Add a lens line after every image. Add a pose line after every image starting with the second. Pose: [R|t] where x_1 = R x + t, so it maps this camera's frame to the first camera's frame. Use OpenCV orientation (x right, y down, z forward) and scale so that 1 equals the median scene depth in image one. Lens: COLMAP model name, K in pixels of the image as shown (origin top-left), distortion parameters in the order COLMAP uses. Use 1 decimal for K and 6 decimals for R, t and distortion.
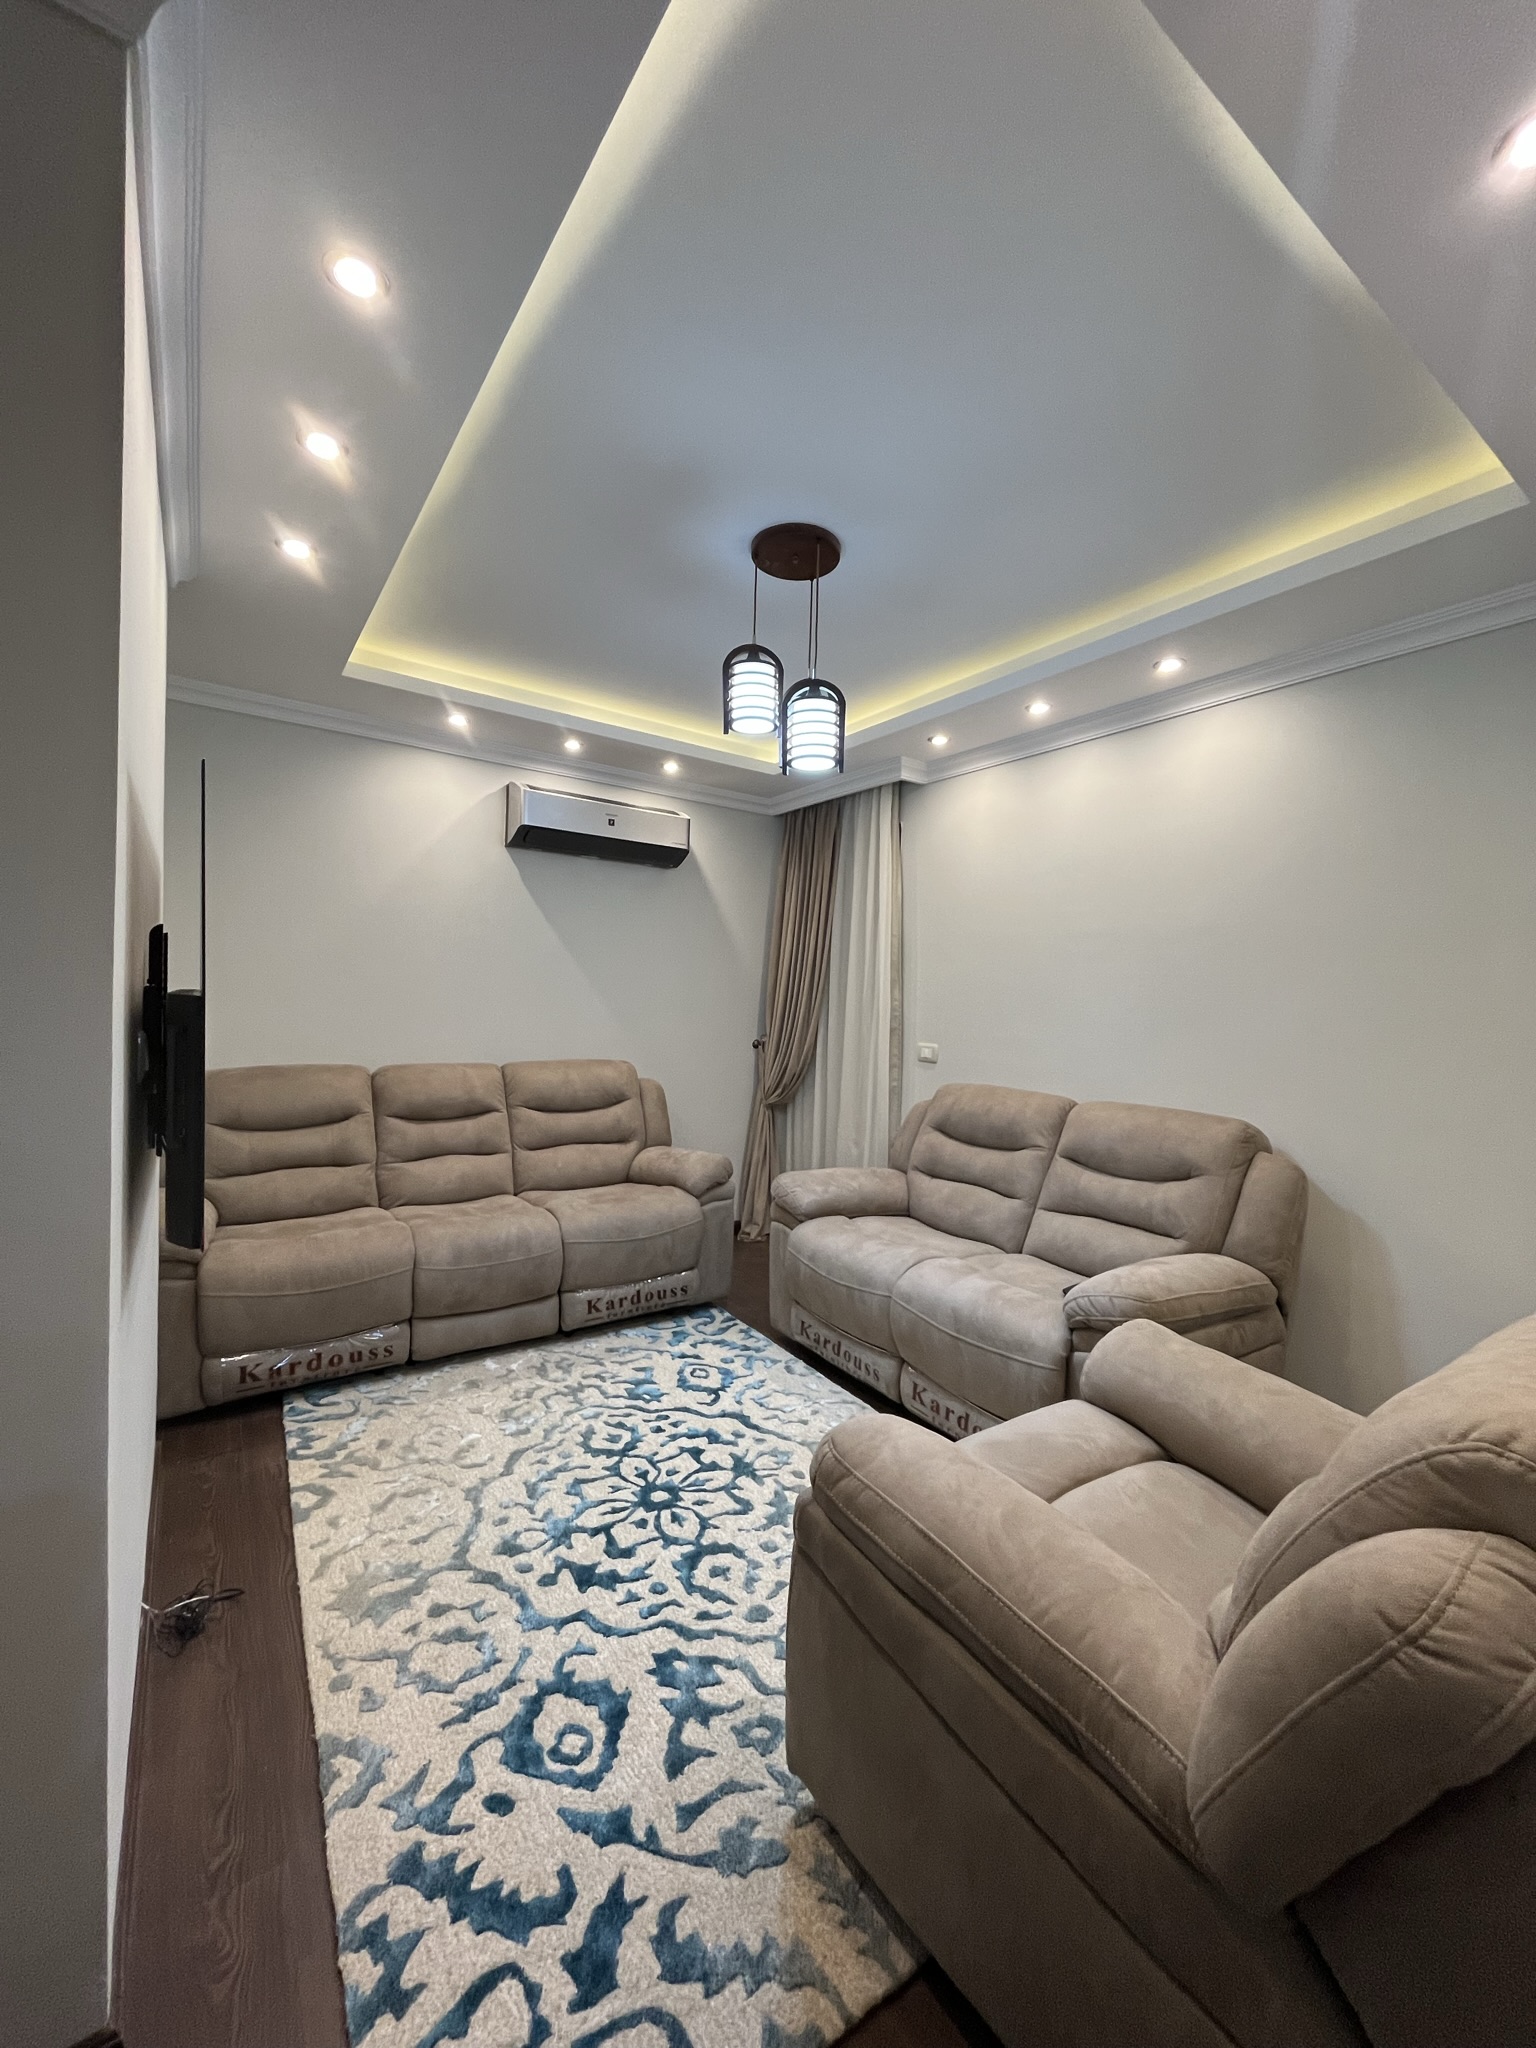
lens RADIAL K [[826.4, 0, 767.2], [0, 826.4, 1024.1], [0, 0, 1]] dist [-0.002399, 0.000278]
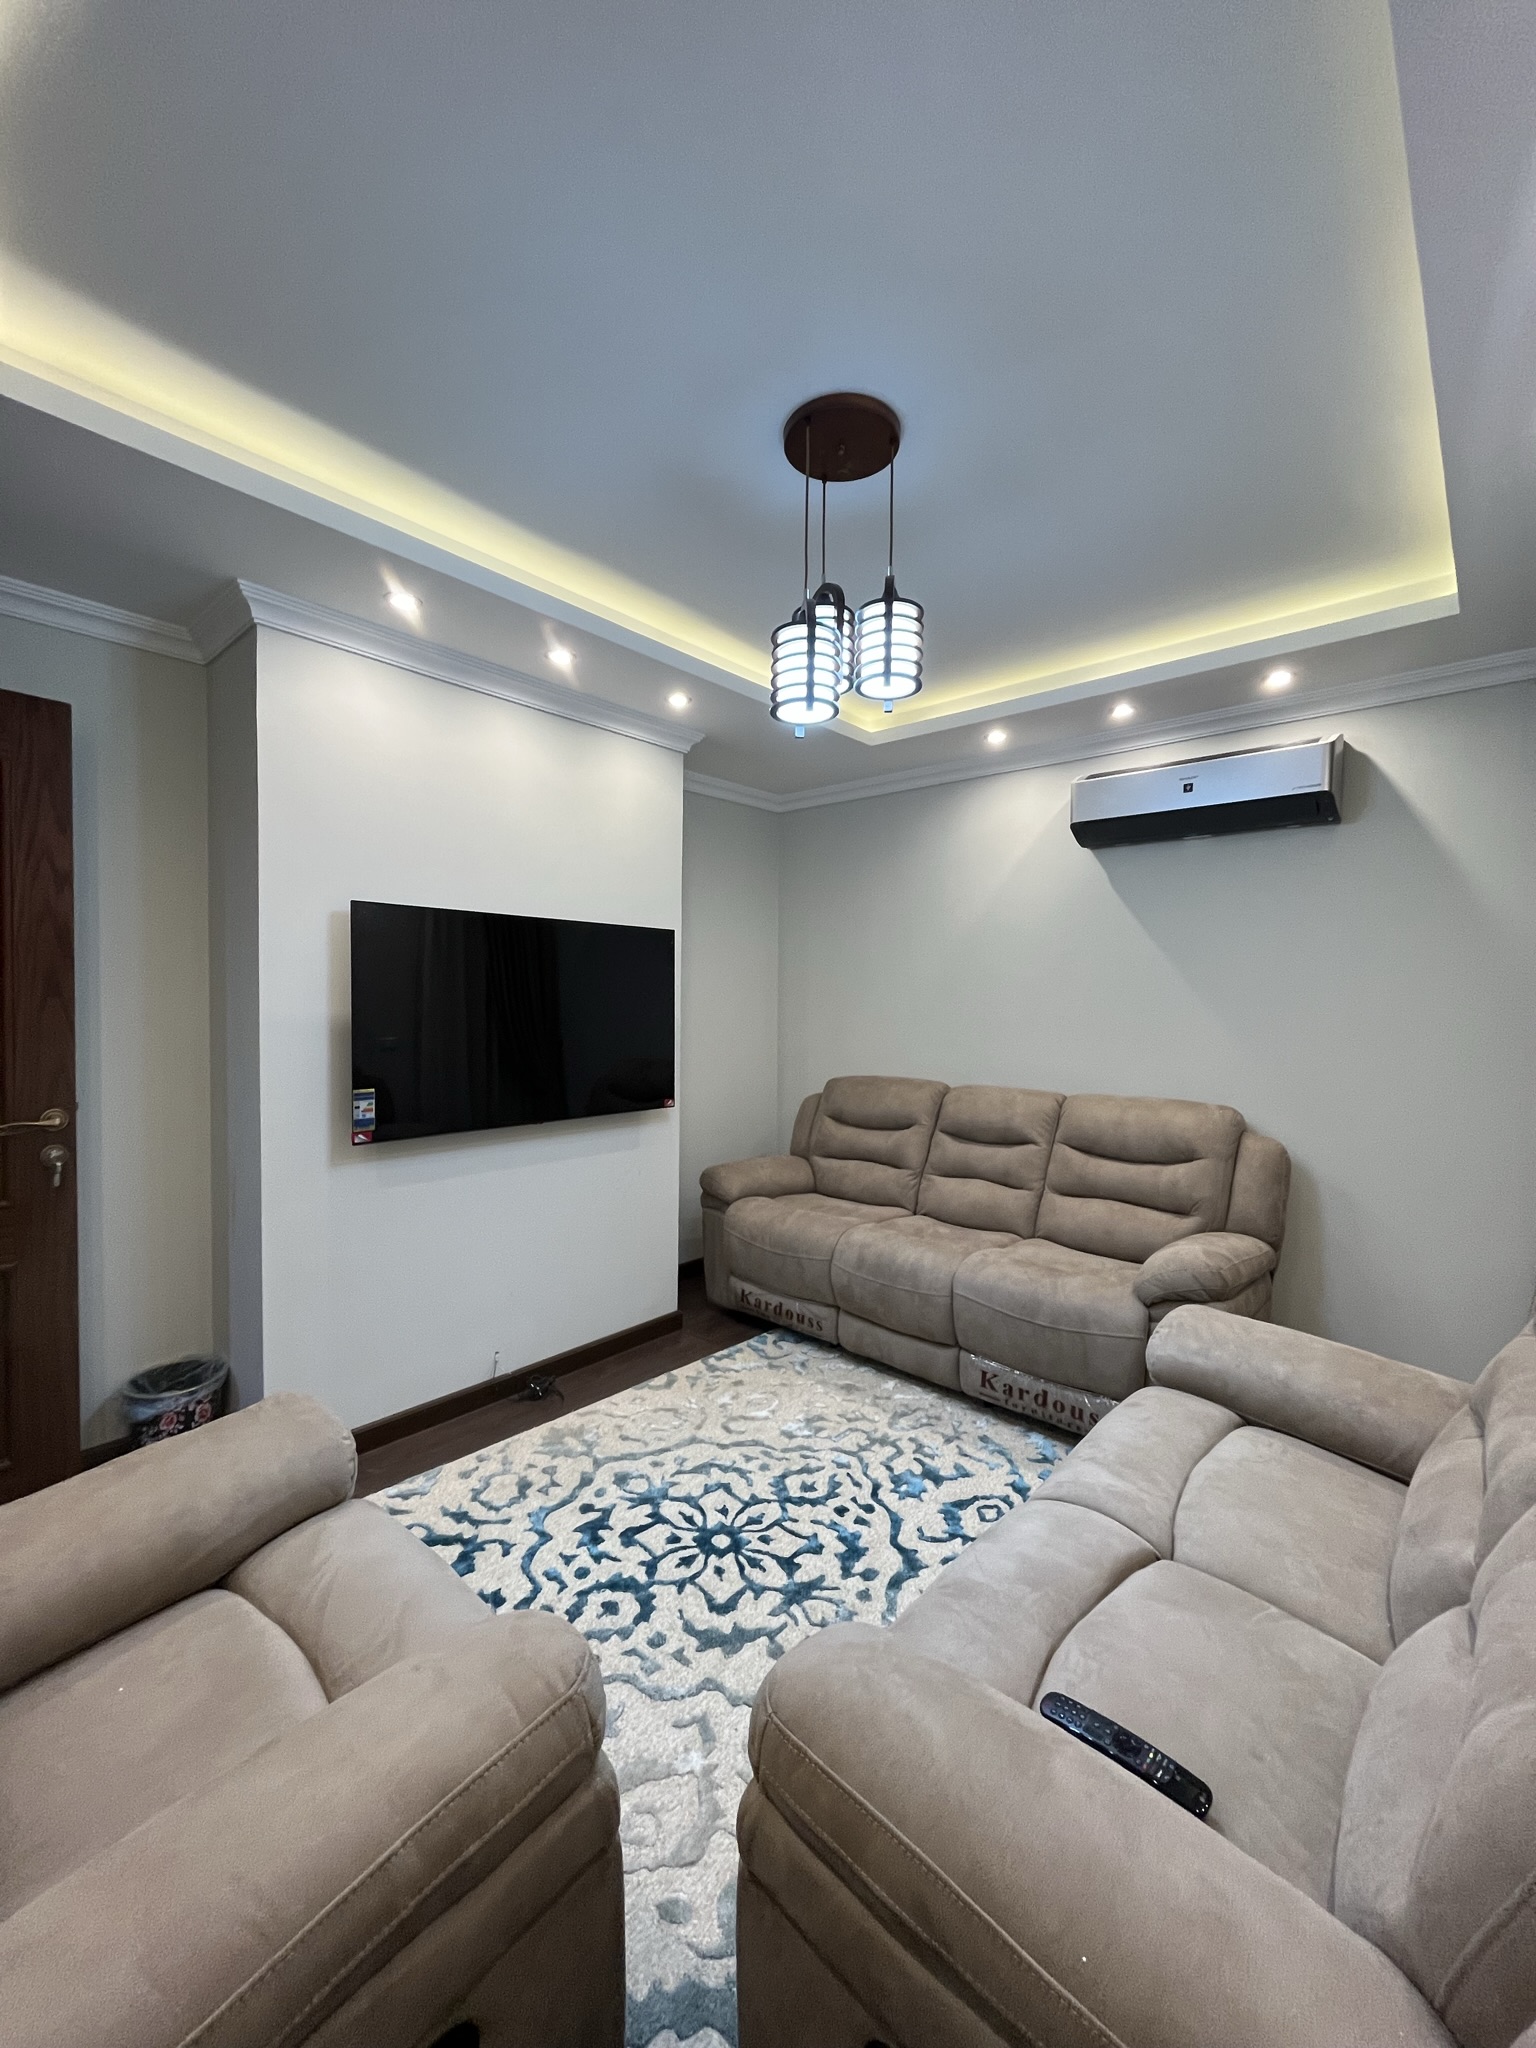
lens RADIAL K [[826.4, 0, 768.6], [0, 826.4, 1023.4], [0, 0, 1]] dist [-0.002399, 0.000278]
pose [[0.233801, 0.001201, -0.972284, 0.716282], [-0.030785, 0.999507, -0.006168, -0.019342], [0.971797, 0.031374, 0.233722, 0.718269]]
